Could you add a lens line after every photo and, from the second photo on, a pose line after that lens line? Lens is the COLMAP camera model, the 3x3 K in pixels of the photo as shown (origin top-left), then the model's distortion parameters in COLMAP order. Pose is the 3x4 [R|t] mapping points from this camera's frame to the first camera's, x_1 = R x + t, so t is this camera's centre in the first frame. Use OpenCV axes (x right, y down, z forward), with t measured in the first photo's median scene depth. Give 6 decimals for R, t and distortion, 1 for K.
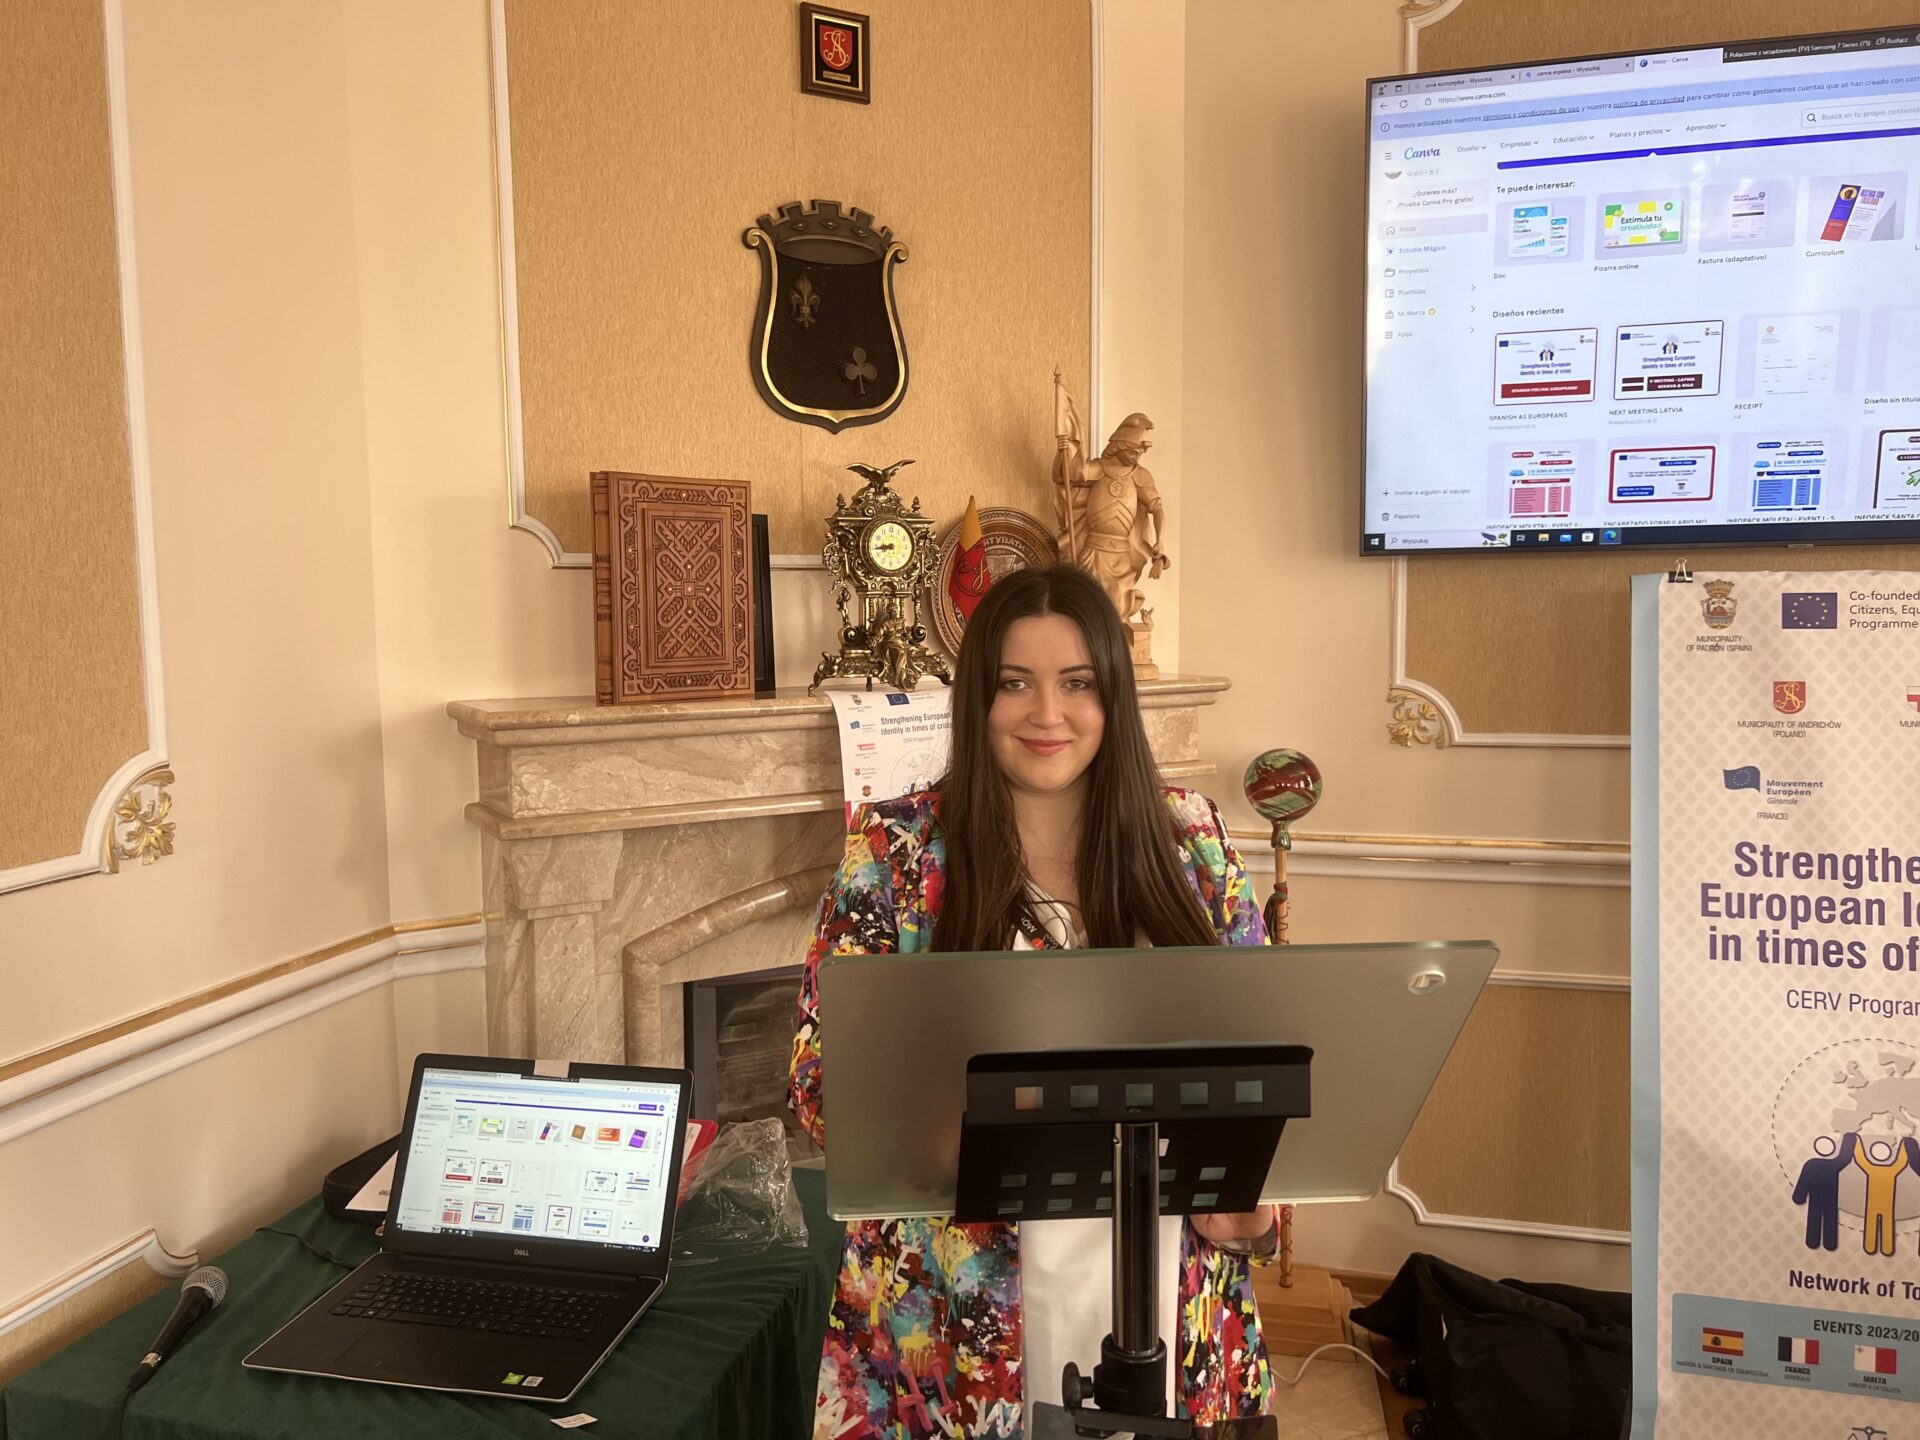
lens RADIAL K [[1448.8, 0, 960.0], [0, 1448.8, 720.0], [0, 0, 1]] dist [0.060891, -0.078468]
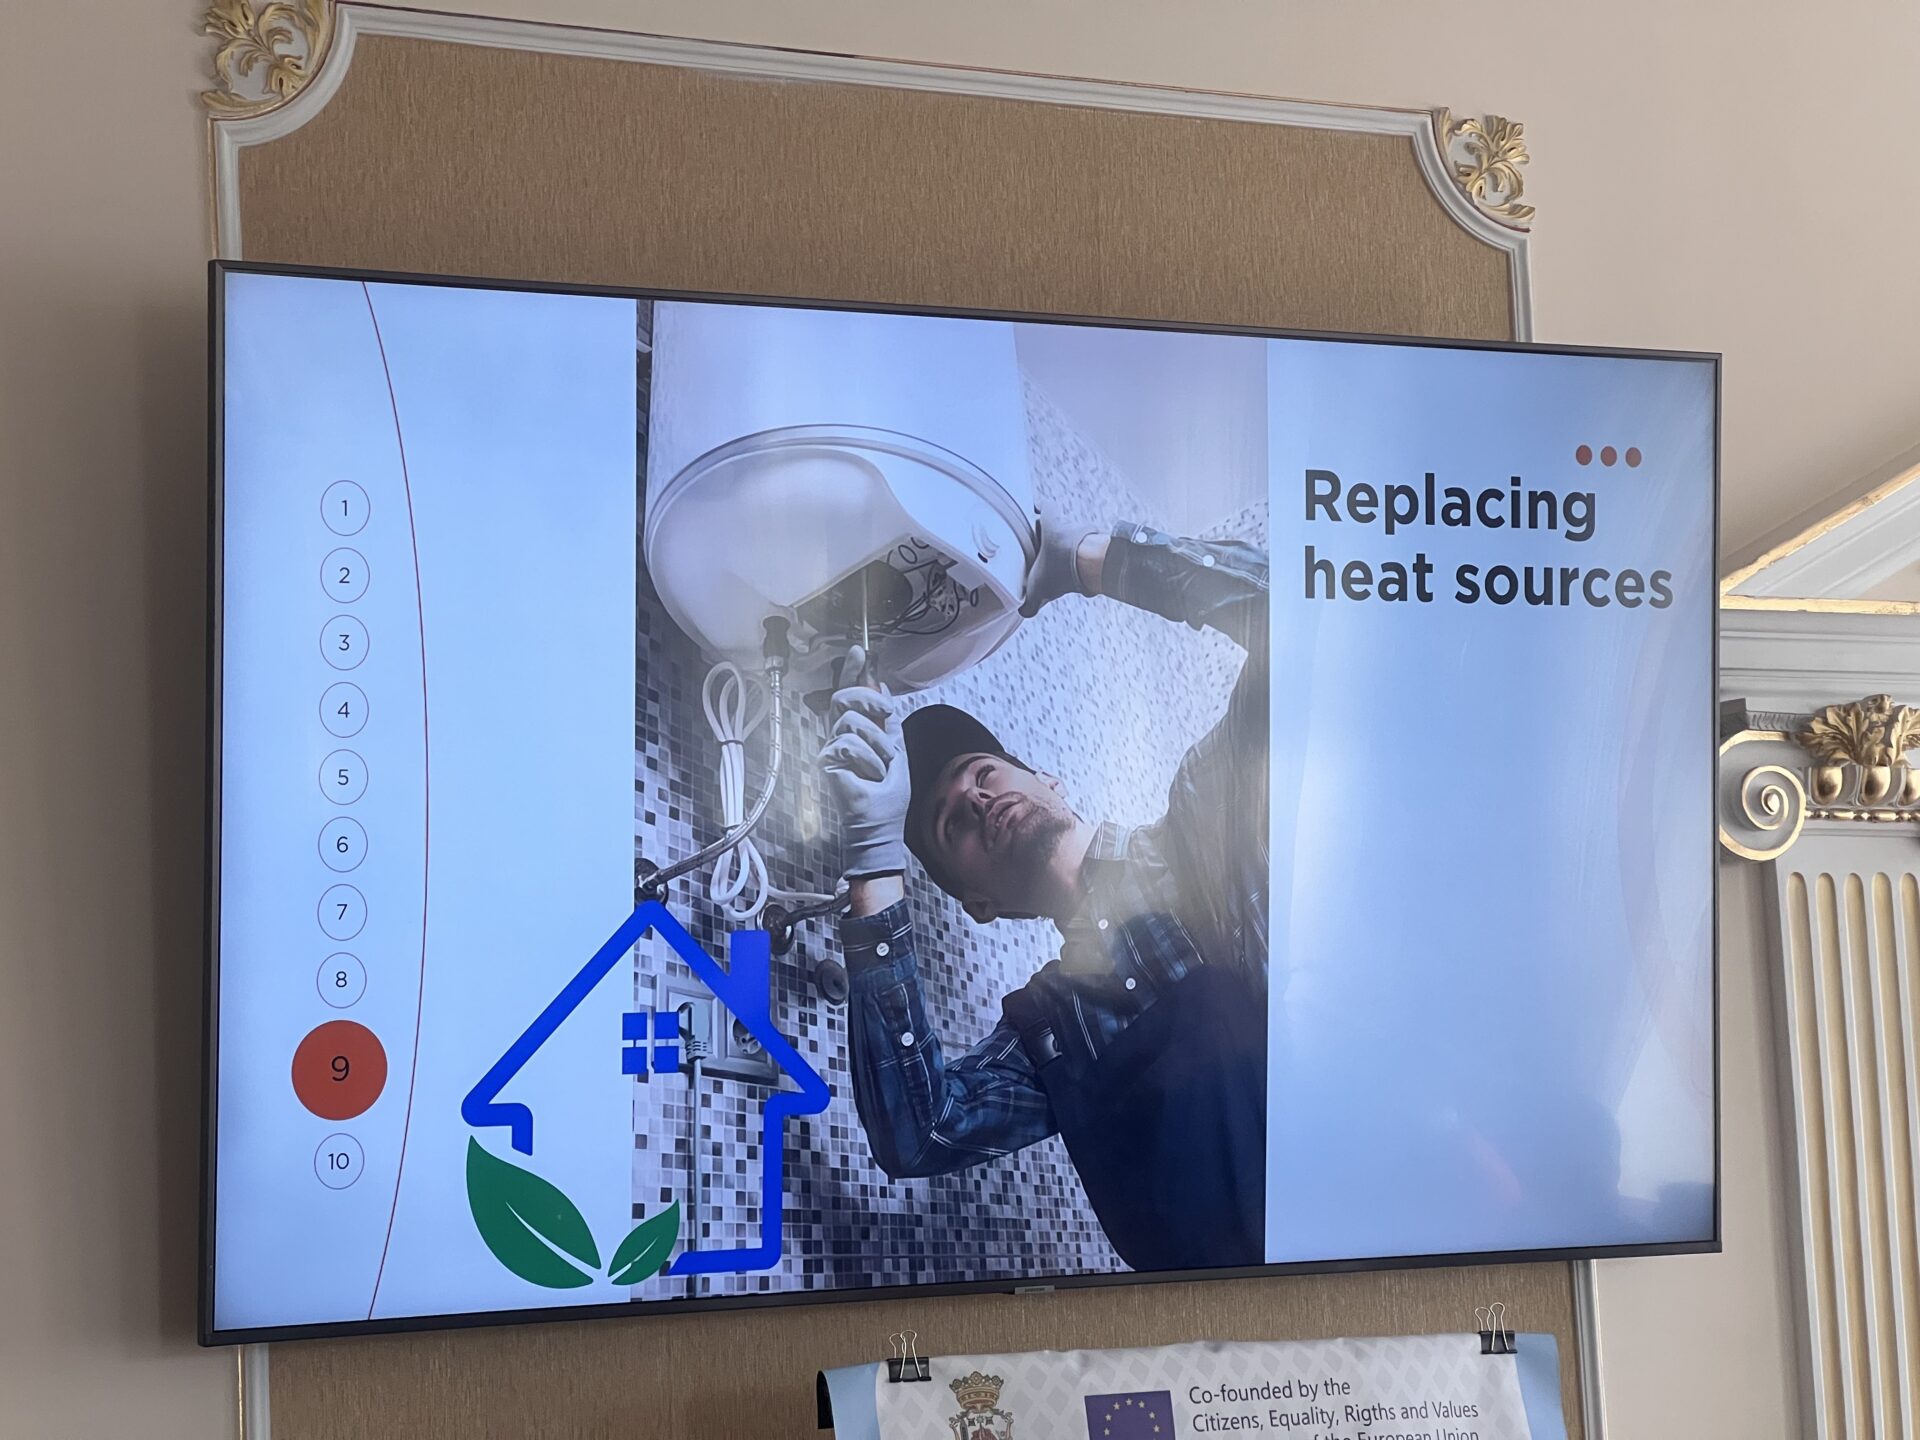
lens RADIAL K [[4314.5, 0, 945.9], [0, 4314.5, 717.2], [0, 0, 1]] dist [0.367410, 0.328284]
pose [[0.727404, 0.051686, 0.684260, -0.492718], [0.095065, 0.979954, -0.175081, -0.057388], [-0.679592, 0.192404, 0.707909, -0.058680]]
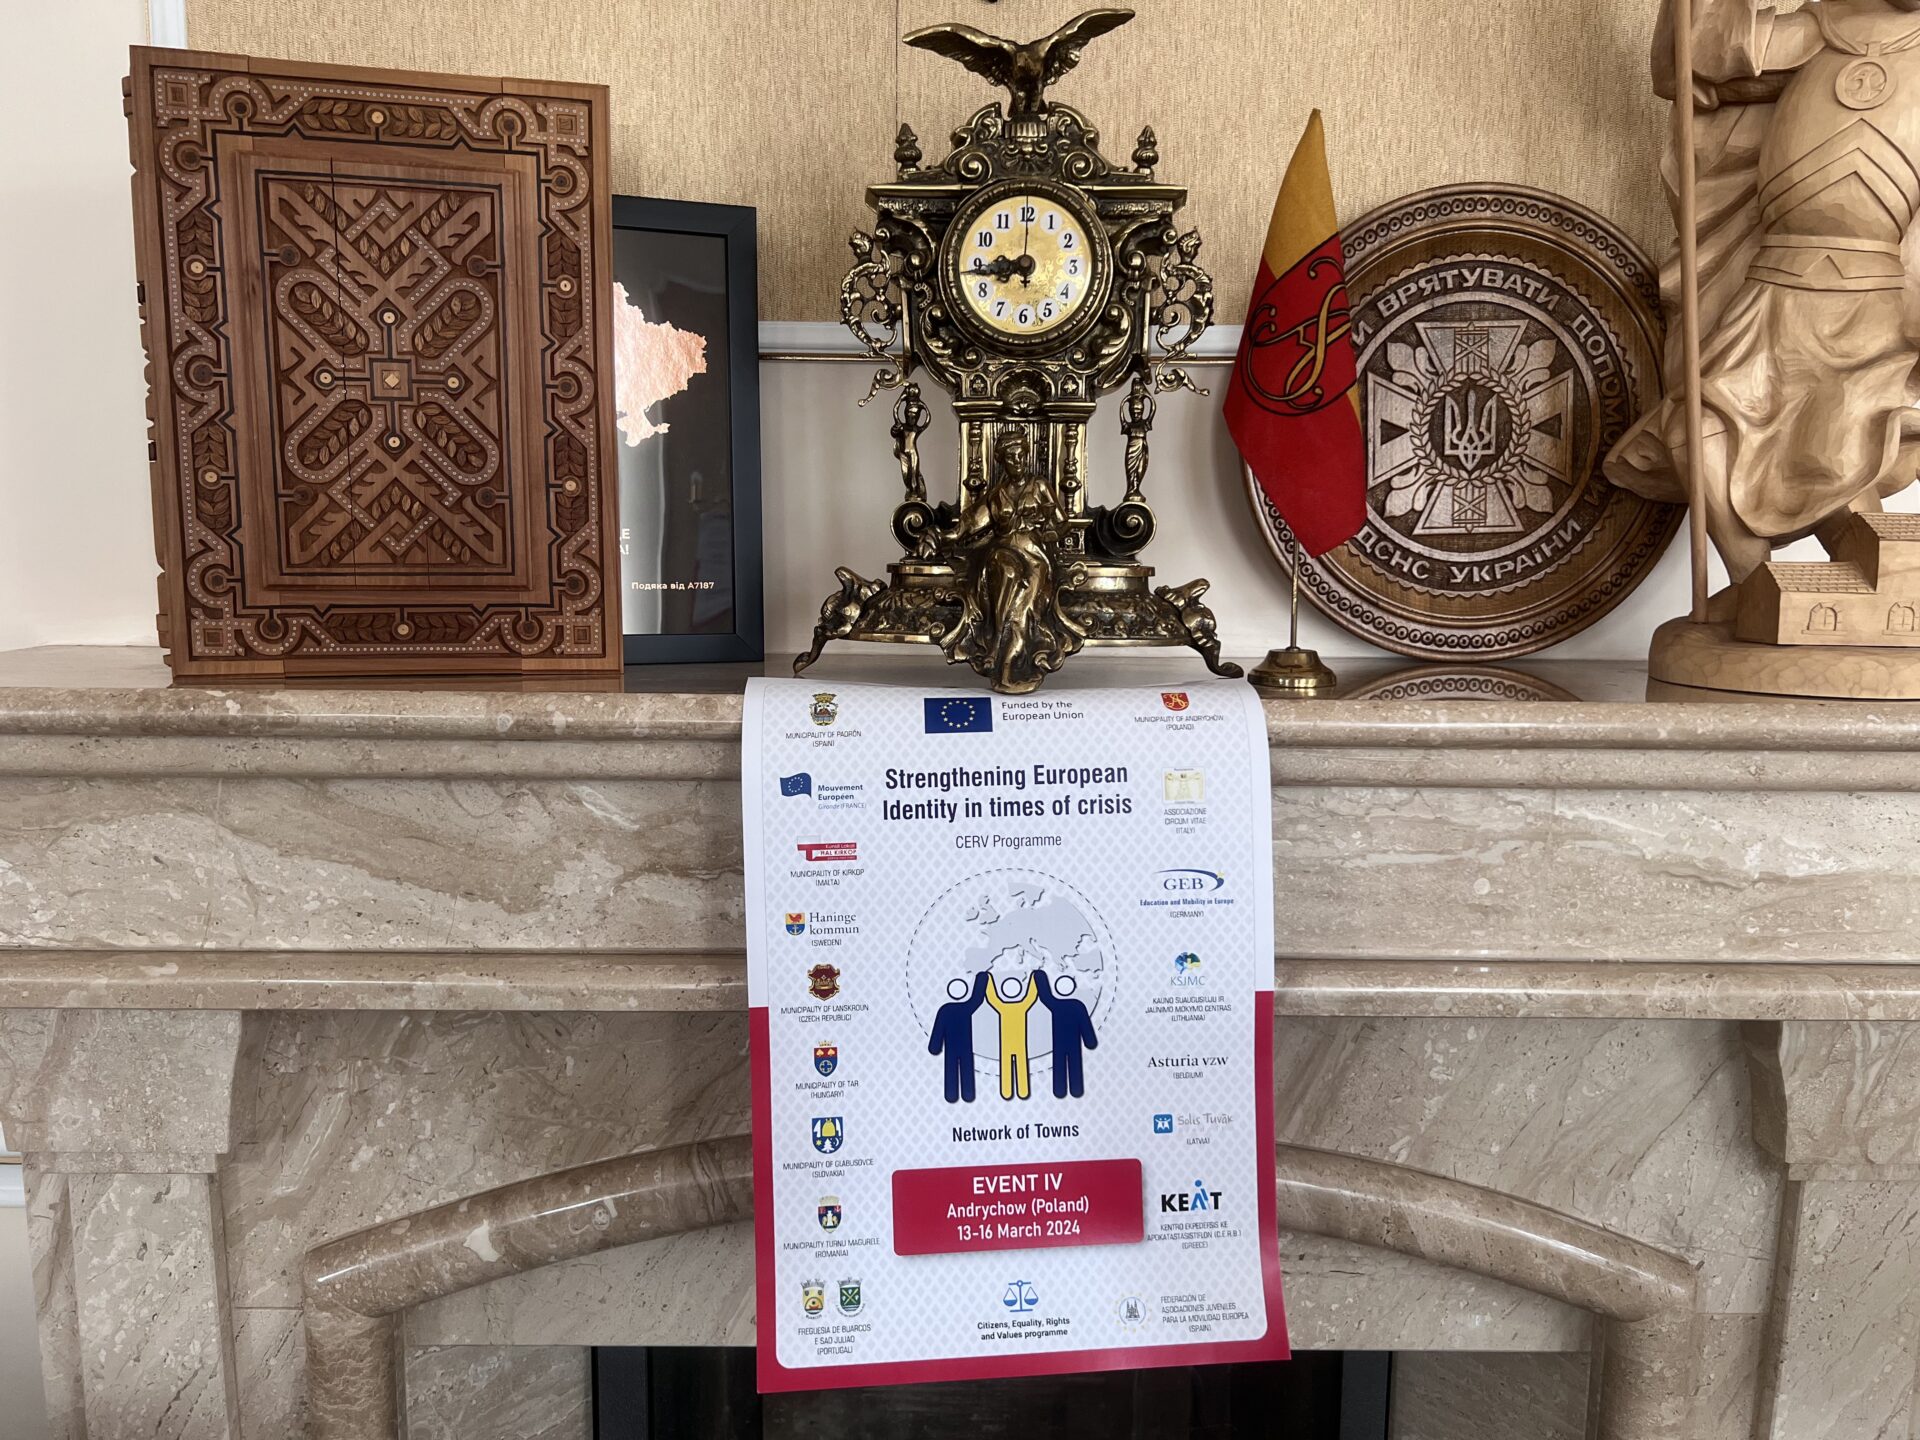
lens RADIAL K [[1450.7, 0, 971.9], [0, 1450.7, 711.7], [0, 0, 1]] dist [0.059797, -0.078633]
pose [[0.862696, 0.083829, -0.498726, 0.132722], [-0.059920, 0.996163, 0.063791, -0.038139], [0.502160, -0.025149, 0.864409, 0.740571]]
